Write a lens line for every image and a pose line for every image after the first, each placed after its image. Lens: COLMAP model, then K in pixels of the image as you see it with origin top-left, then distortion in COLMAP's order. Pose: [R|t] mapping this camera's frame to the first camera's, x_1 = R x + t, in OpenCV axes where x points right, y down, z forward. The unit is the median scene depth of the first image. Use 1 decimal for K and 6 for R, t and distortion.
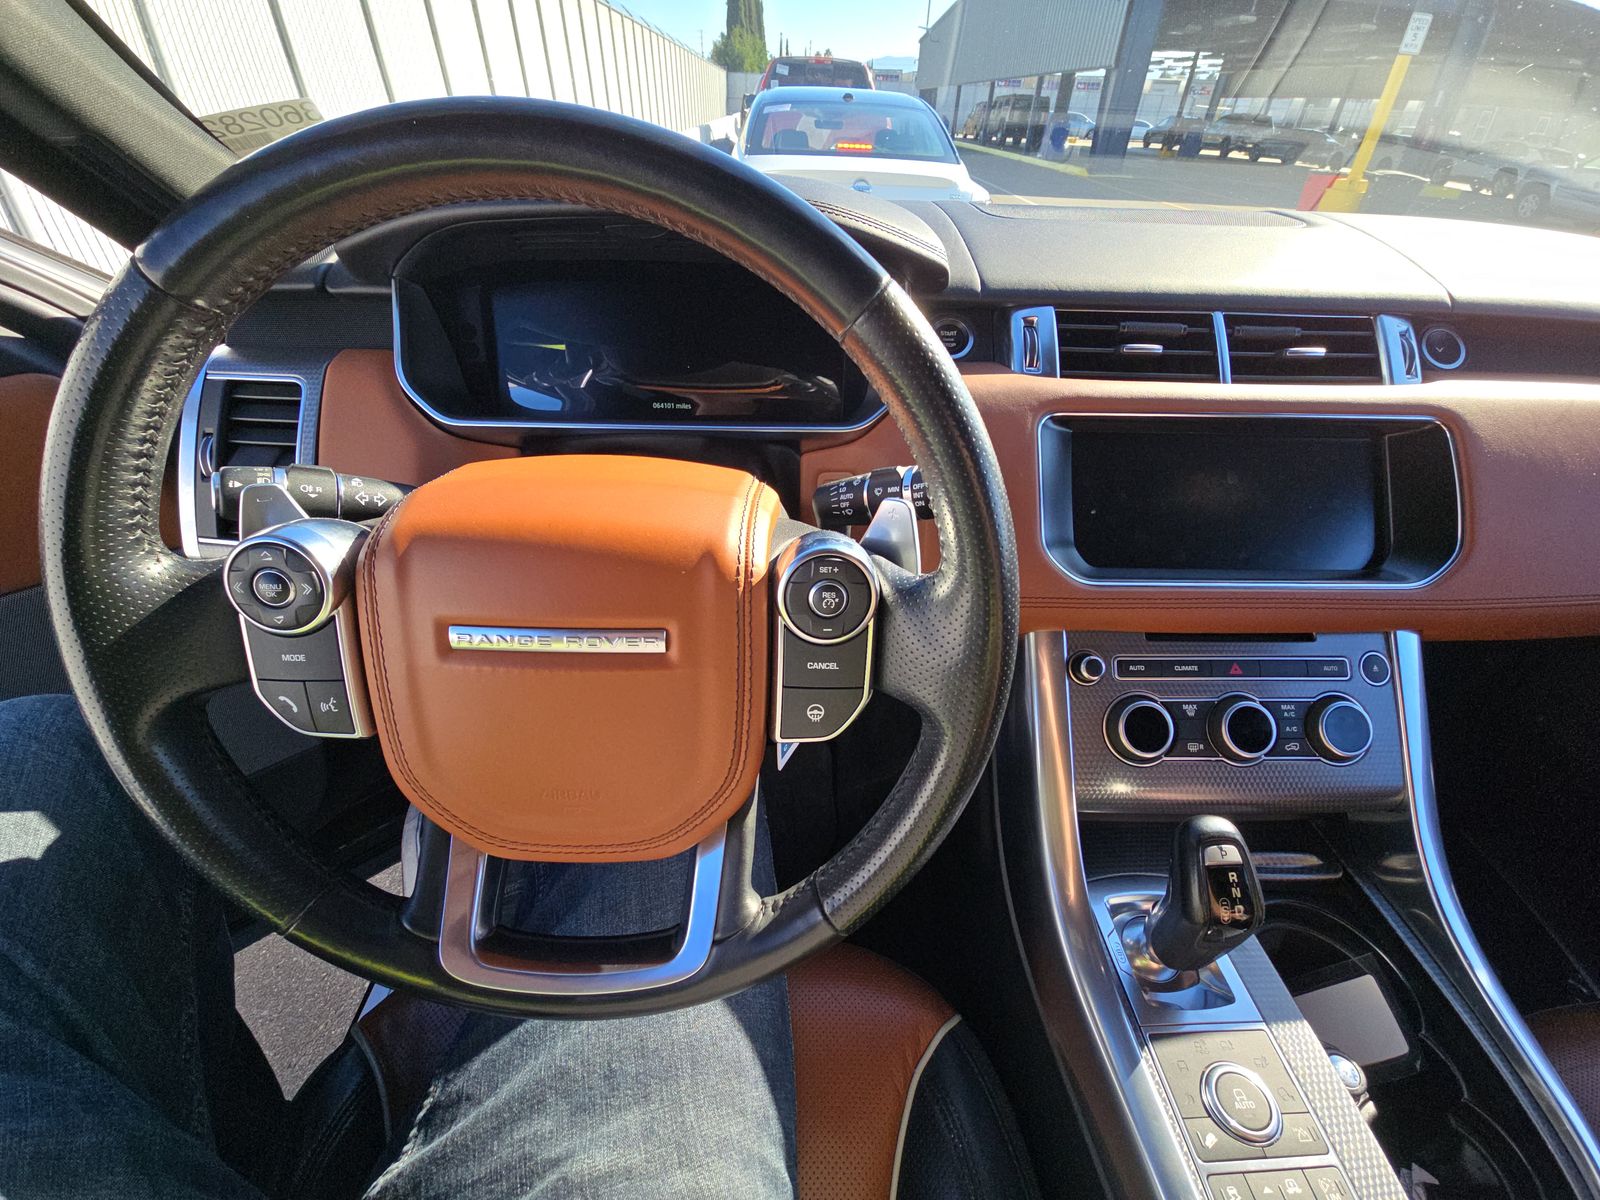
lens RADIAL K [[670.2, 0, 800.0], [0, 670.2, 600.0], [0, 0, 1]] dist [0.012843, -0.005072]
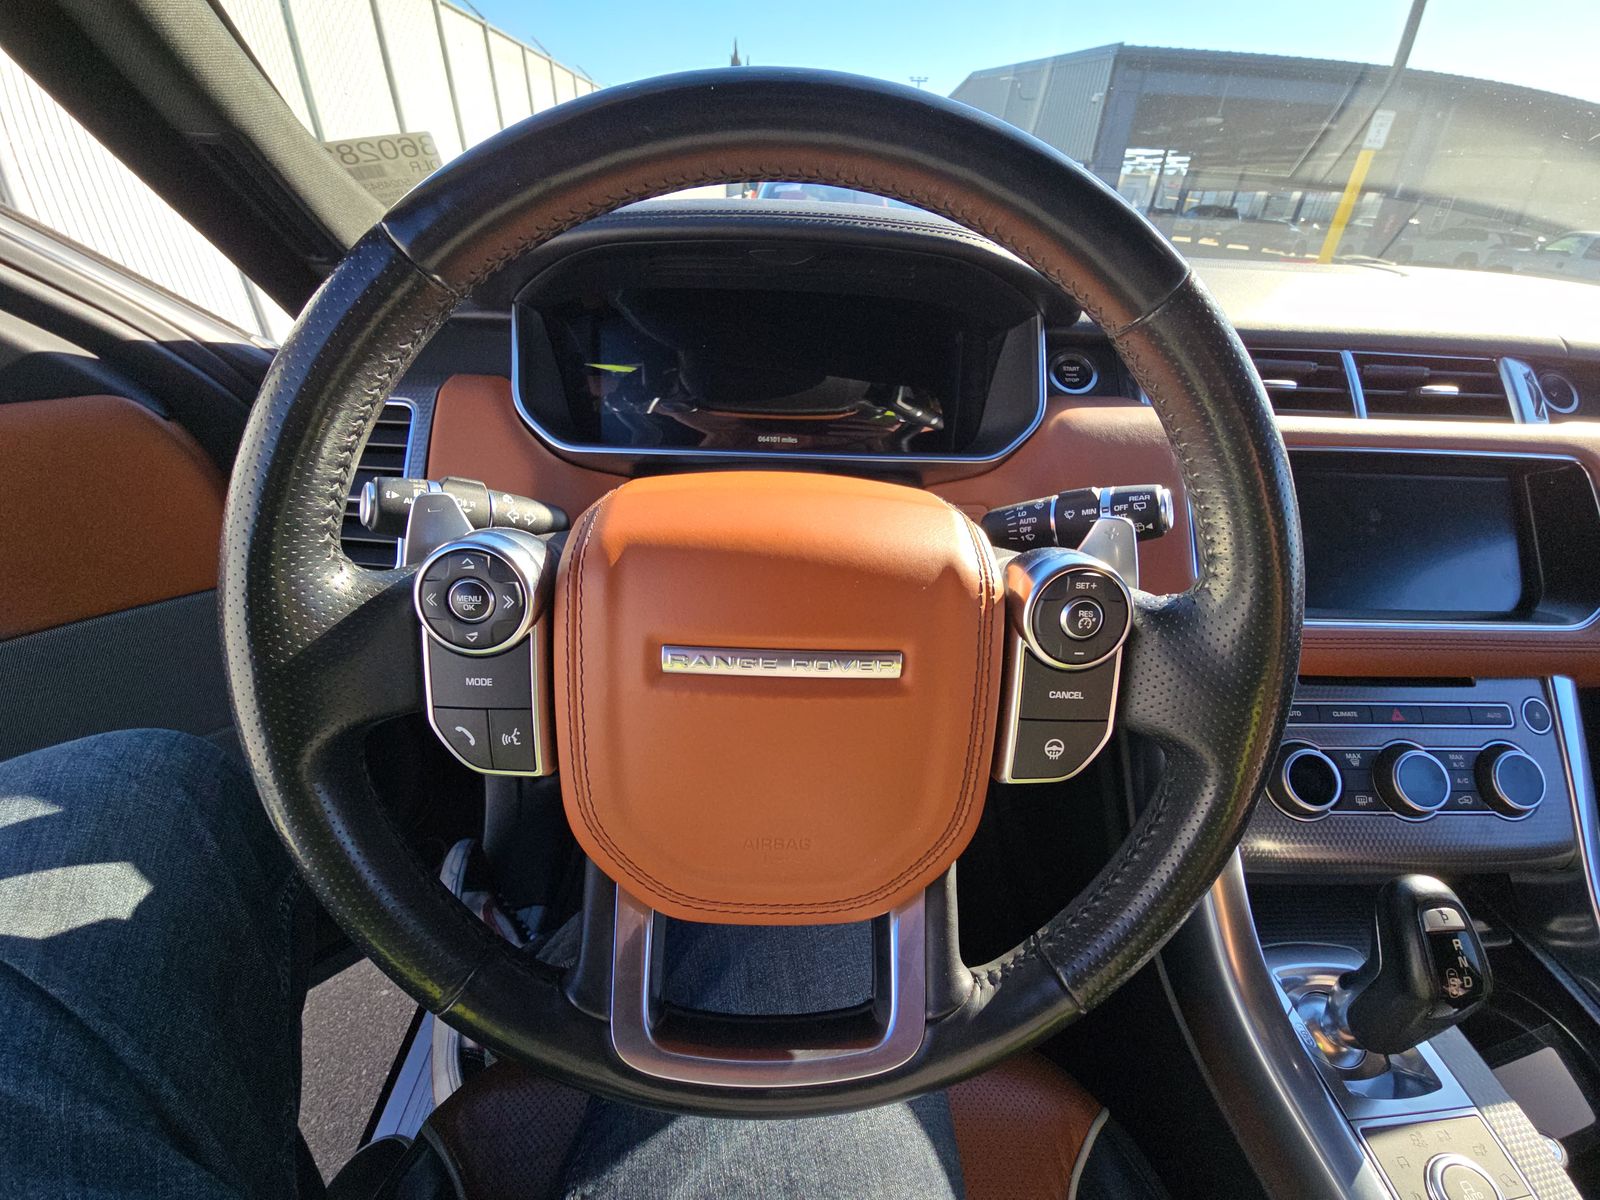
lens RADIAL K [[674.9, 0, 800.0], [0, 674.9, 600.0], [0, 0, 1]] dist [0.014576, -0.007331]
pose [[0.999787, 0.008027, 0.019013, -0.256197], [-0.006268, 0.995847, -0.090830, 0.042002], [-0.019664, 0.090691, 0.995685, 0.072989]]
